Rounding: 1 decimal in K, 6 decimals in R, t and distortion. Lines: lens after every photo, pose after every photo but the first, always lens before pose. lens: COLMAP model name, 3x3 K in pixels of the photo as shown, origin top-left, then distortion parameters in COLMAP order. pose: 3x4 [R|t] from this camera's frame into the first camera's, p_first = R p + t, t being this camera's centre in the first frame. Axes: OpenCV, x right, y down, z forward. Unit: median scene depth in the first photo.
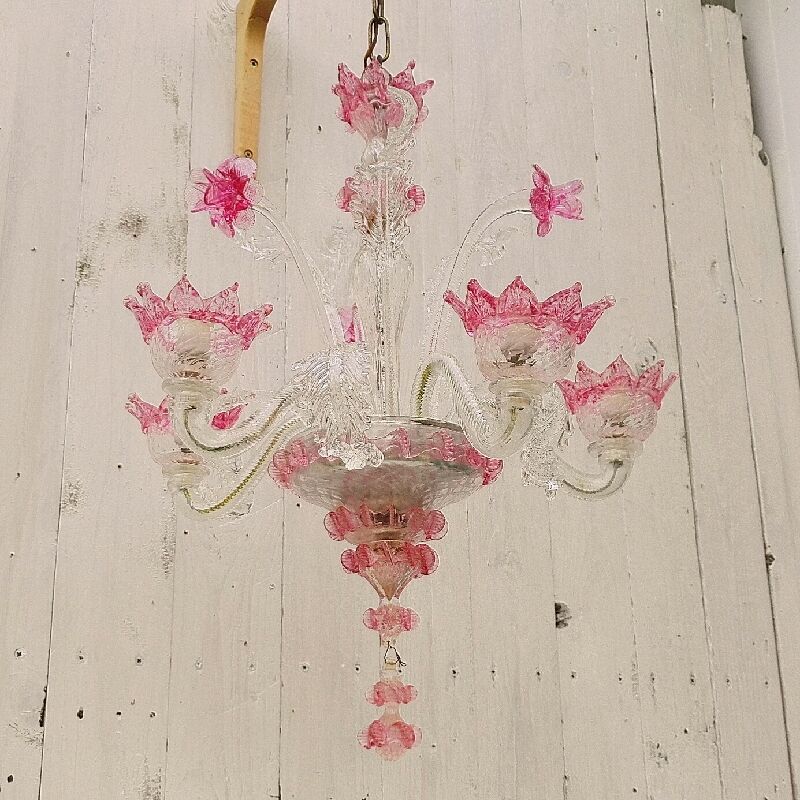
lens RADIAL K [[1248.6, 0, 373.4], [0, 1248.6, 399.5], [0, 0, 1]] dist [0.013343, -0.169439]
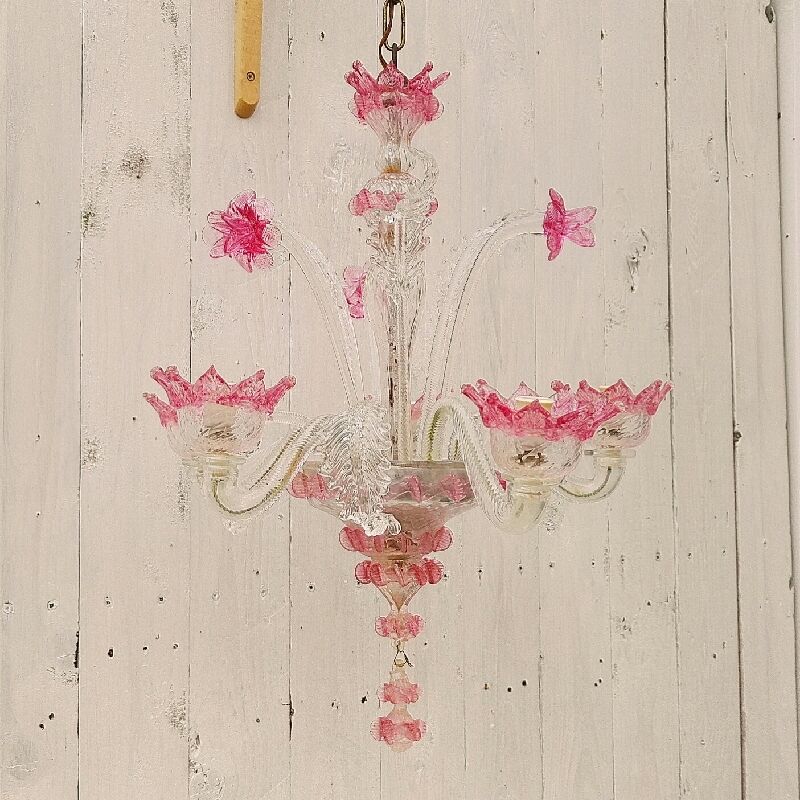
lens RADIAL K [[1234.0, 0, 400.0], [0, 1234.0, 400.0], [0, 0, 1]] dist [0.000460, -0.054140]
pose [[0.998714, 0.007561, 0.050130, -0.035586], [-0.021331, 0.959700, 0.280216, -0.269968], [-0.045992, -0.280925, 0.958627, 0.006984]]
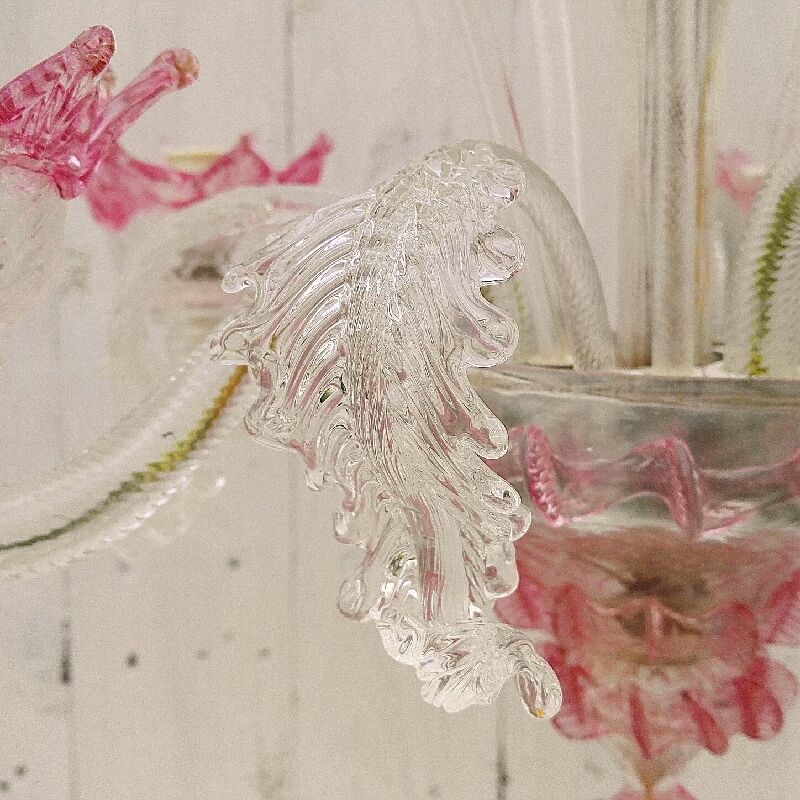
lens RADIAL K [[1215.1, 0, 400.0], [0, 1215.1, 400.0], [0, 0, 1]] dist [-0.032661, -0.104404]
pose [[0.956640, 0.059109, -0.285211, 0.031910], [0.076638, 0.893611, 0.442251, -0.087807], [0.281009, -0.444933, 0.850334, 0.612746]]
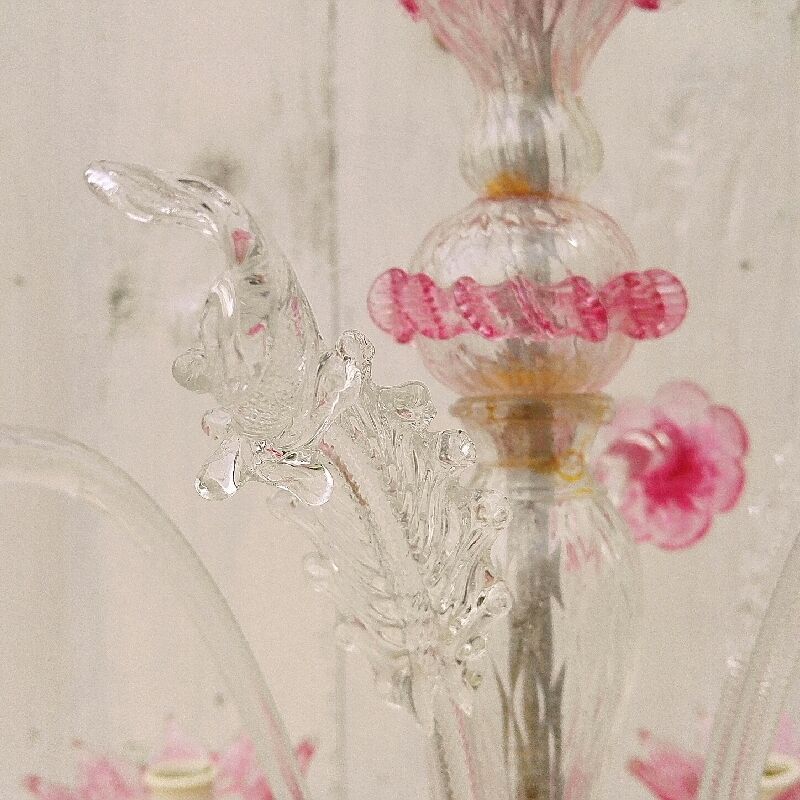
lens RADIAL K [[1192.2, 0, 400.0], [0, 1192.2, 400.0], [0, 0, 1]] dist [0.020721, -0.037468]
pose [[0.876596, 0.013937, -0.481024, 0.102278], [0.150075, 0.941812, 0.300778, -0.211825], [0.457226, -0.335851, 0.823498, 0.708711]]
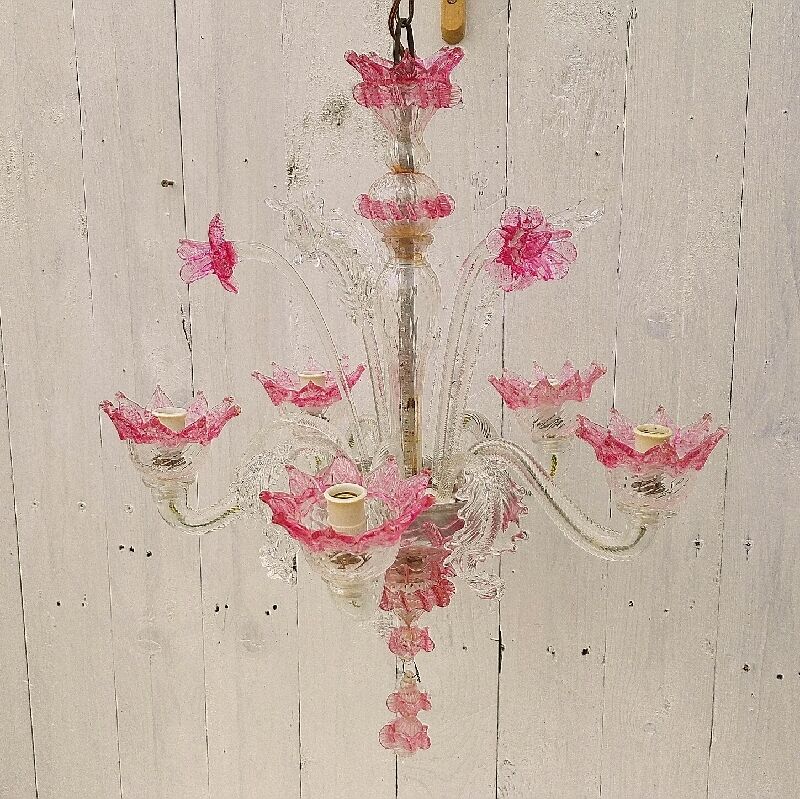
lens RADIAL K [[1190.9, 0, 346.9], [0, 1190.9, 423.5], [0, 0, 1]] dist [0.166198, -0.677738]
pose [[0.755429, 0.153097, -0.637093, 0.514039], [0.204997, 0.868285, 0.451727, -0.398151], [0.622336, -0.471850, 0.624544, 0.334653]]
